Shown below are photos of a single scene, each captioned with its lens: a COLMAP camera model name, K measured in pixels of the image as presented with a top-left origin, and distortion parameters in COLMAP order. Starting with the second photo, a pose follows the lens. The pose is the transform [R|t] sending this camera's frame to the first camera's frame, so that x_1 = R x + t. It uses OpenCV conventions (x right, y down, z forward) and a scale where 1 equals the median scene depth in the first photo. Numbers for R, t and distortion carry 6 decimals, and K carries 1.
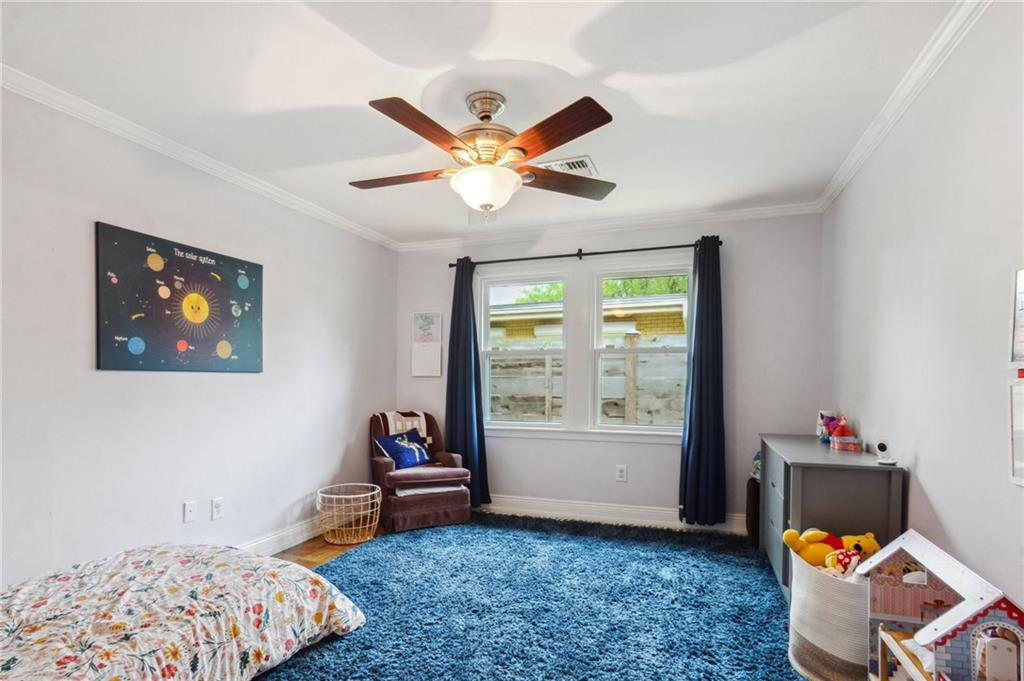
lens RADIAL K [[497.5, 0, 516.0], [0, 497.5, 382.8], [0, 0, 1]] dist [0.001320, 0.000255]
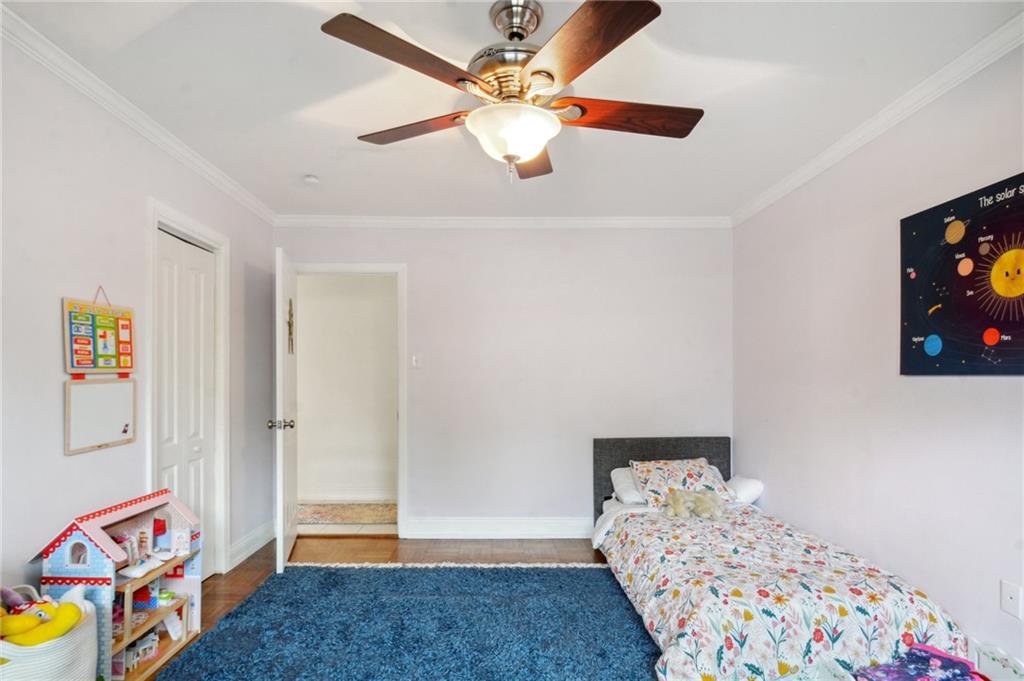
lens RADIAL K [[497.5, 0, 505.1], [0, 497.5, 375.2], [0, 0, 1]] dist [0.001320, 0.000255]
pose [[-0.935704, -0.011394, -0.352602, 0.179300], [-0.013549, 0.999902, 0.003644, -0.017648], [0.352526, 0.008187, -0.935766, 1.453588]]
